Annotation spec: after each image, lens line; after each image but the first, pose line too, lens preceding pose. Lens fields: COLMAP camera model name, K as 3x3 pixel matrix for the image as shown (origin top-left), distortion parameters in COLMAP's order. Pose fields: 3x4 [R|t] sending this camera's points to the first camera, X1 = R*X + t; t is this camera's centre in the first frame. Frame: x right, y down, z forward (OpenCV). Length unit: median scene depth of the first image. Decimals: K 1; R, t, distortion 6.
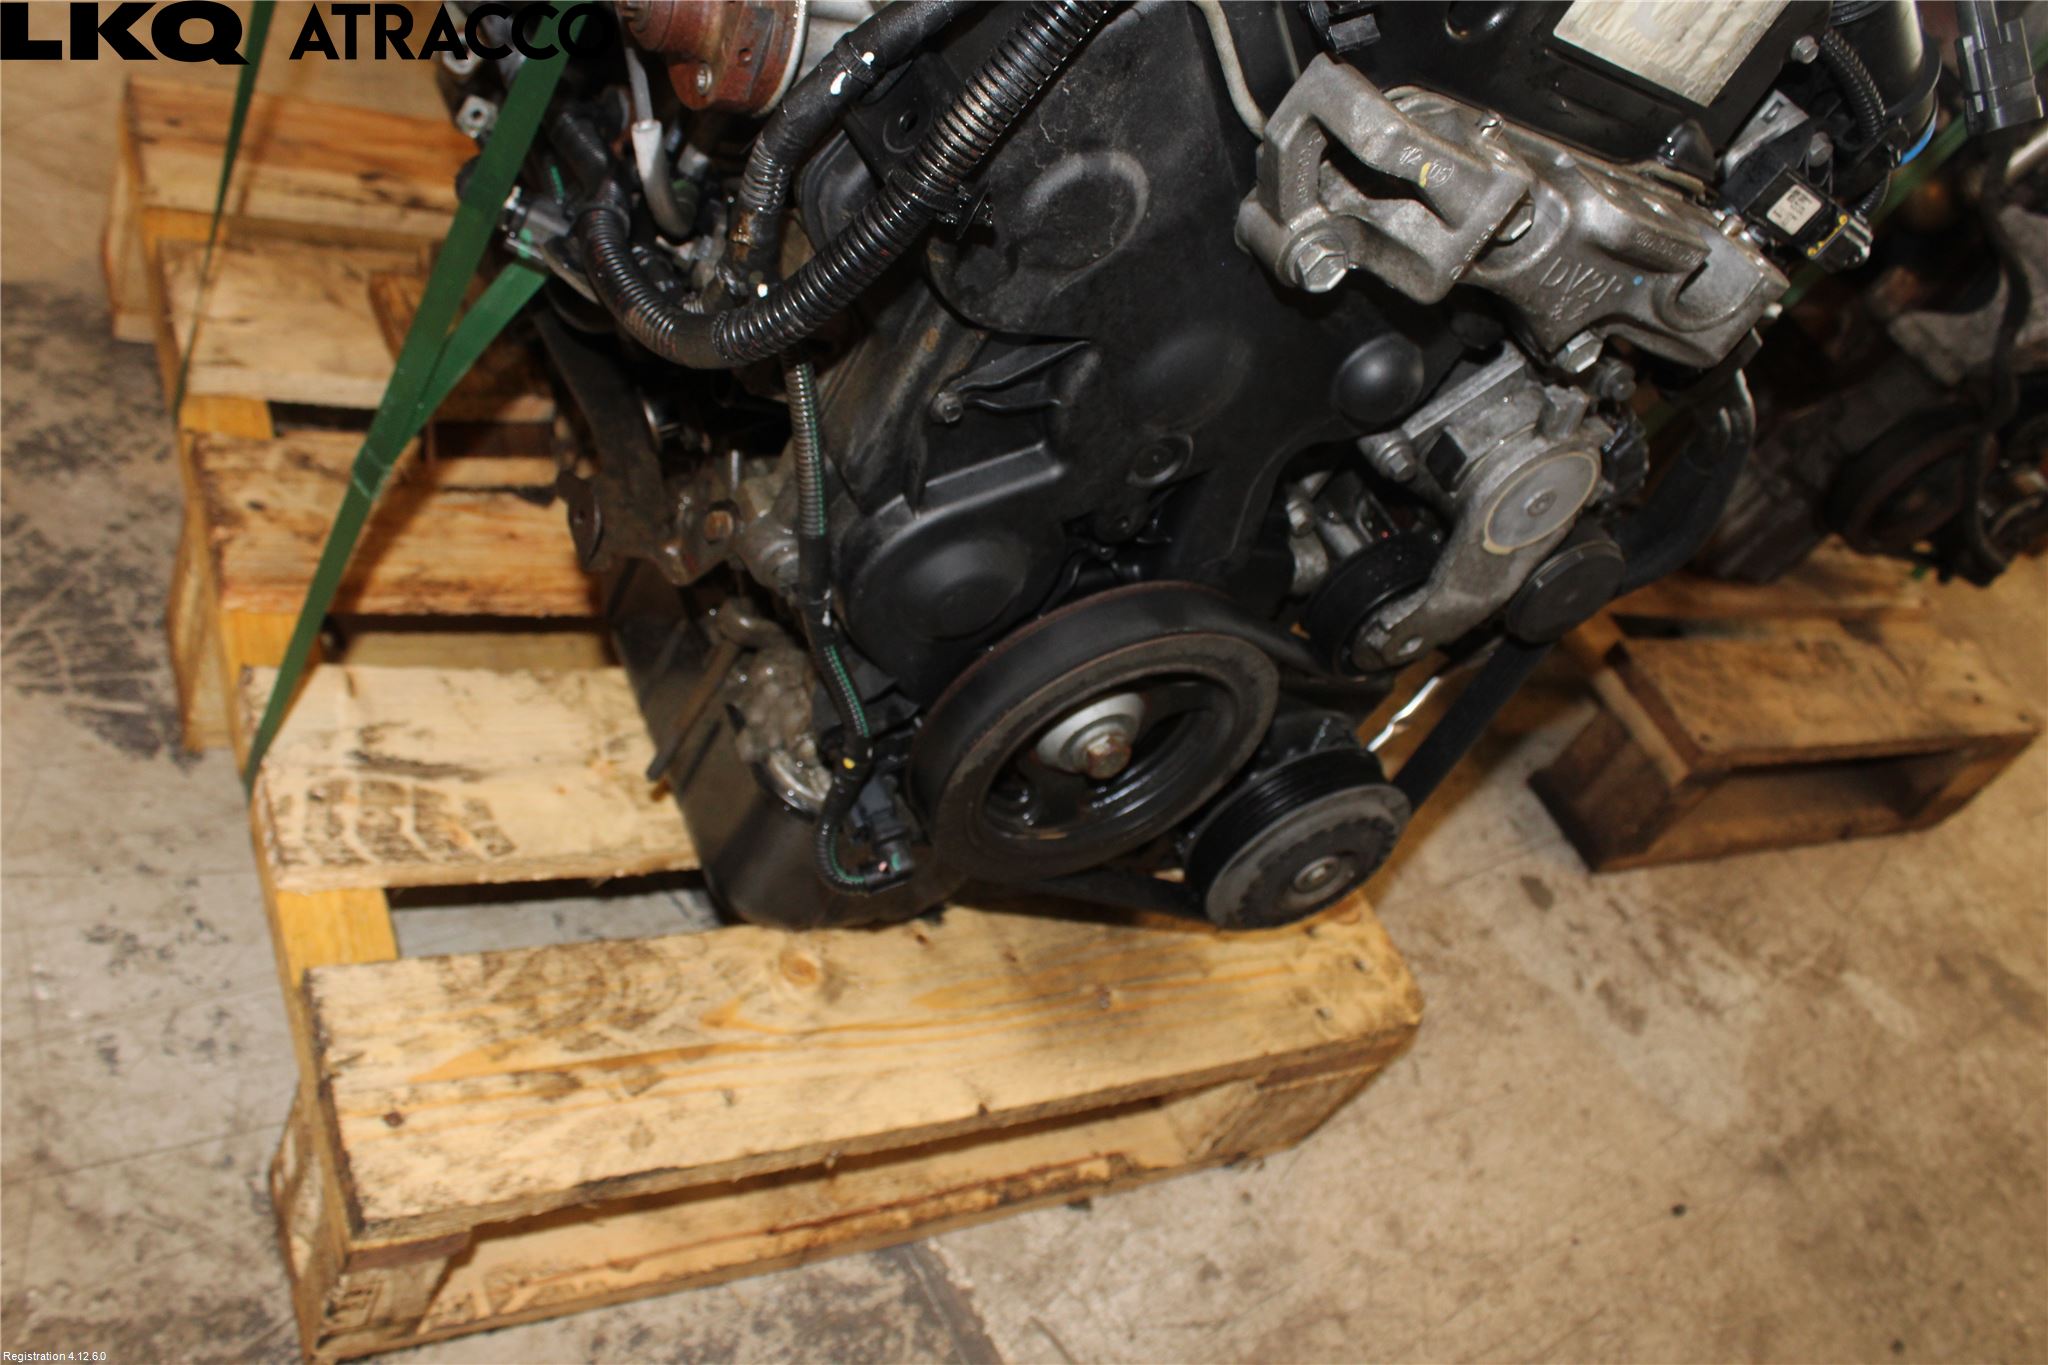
lens RADIAL K [[1787.3, 0, 1017.2], [0, 1787.3, 681.2], [0, 0, 1]] dist [-0.149351, 0.127536]
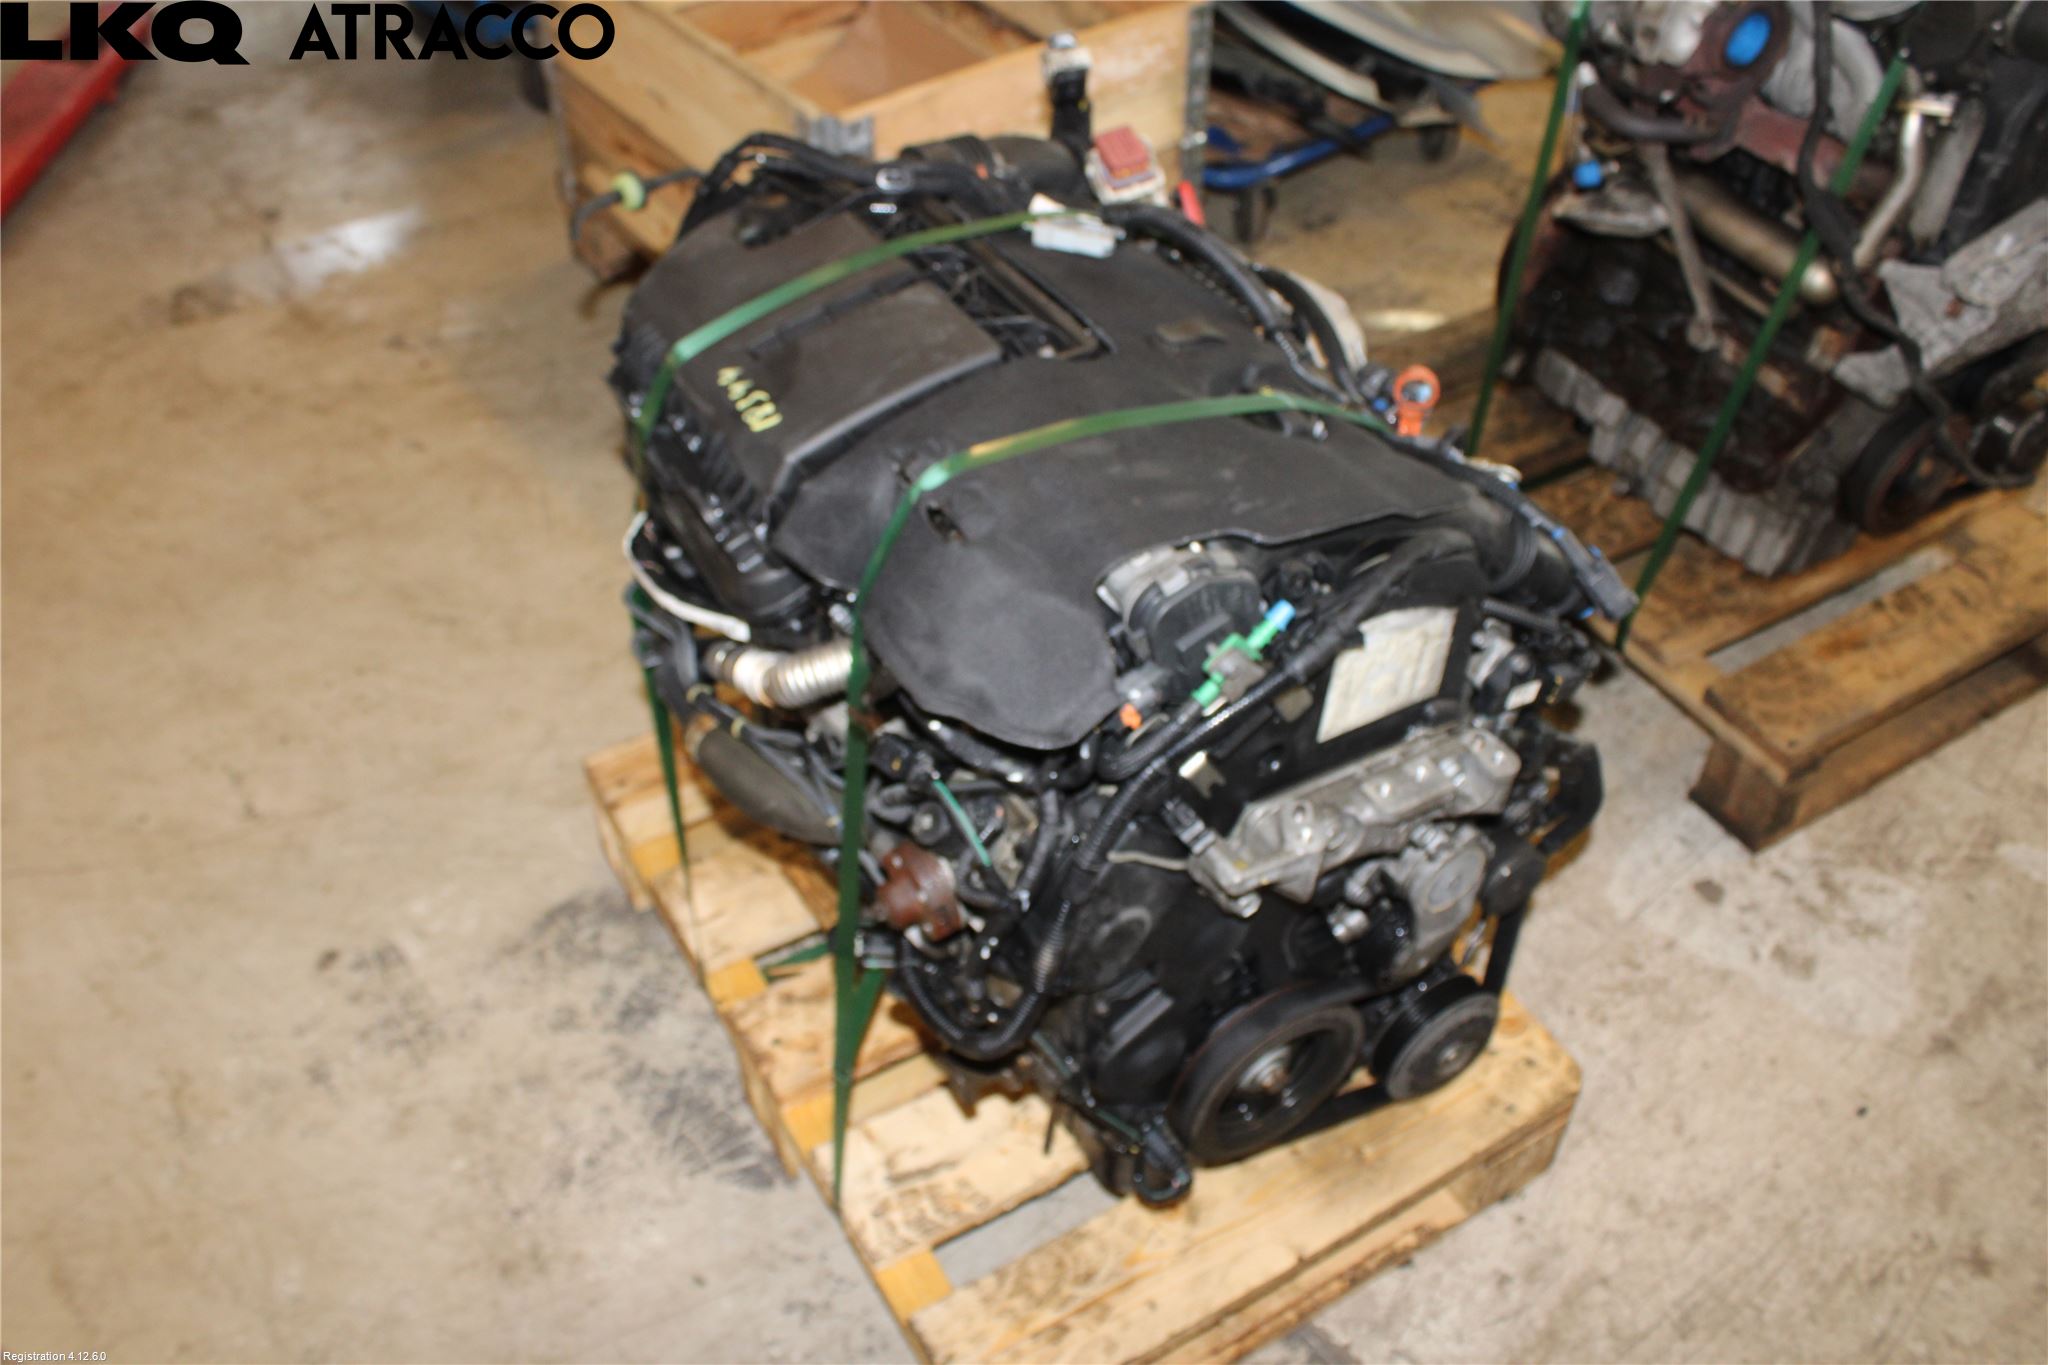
lens RADIAL K [[1787.3, 0, 1015.8], [0, 1787.3, 686.5], [0, 0, 1]] dist [-0.149351, 0.127536]
pose [[0.904200, -0.352726, -0.240846, 0.250108], [0.364848, 0.931046, 0.006195, -0.282149], [0.222054, -0.093474, 0.970544, -0.472789]]
